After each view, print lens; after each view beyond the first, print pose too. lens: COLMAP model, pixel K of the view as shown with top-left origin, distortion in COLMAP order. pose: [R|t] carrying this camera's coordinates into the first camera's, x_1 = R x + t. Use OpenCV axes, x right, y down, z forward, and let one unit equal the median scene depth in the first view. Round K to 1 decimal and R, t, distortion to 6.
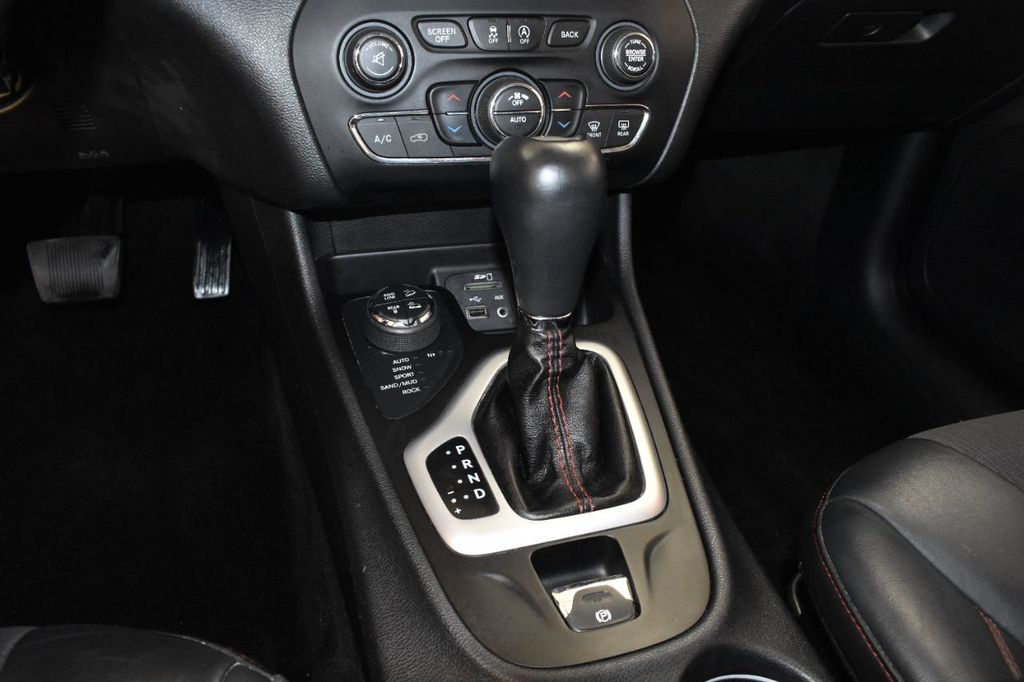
lens RADIAL K [[794.6, 0, 512.3], [0, 794.6, 339.0], [0, 0, 1]] dist [-0.092583, 0.012120]
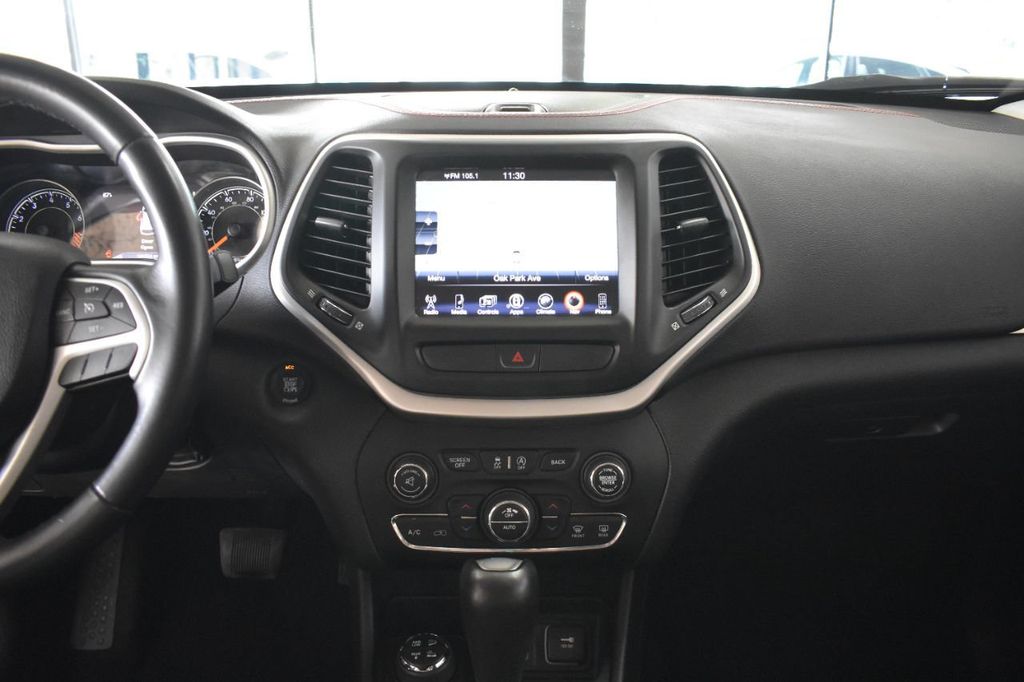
lens RADIAL K [[794.6, 0, 510.3], [0, 794.6, 340.9], [0, 0, 1]] dist [-0.092583, 0.012120]
pose [[0.955625, 0.025711, -0.293460, 0.382385], [-0.109337, 0.955984, -0.272286, -0.207469], [0.273543, 0.292289, 0.916374, -0.316383]]
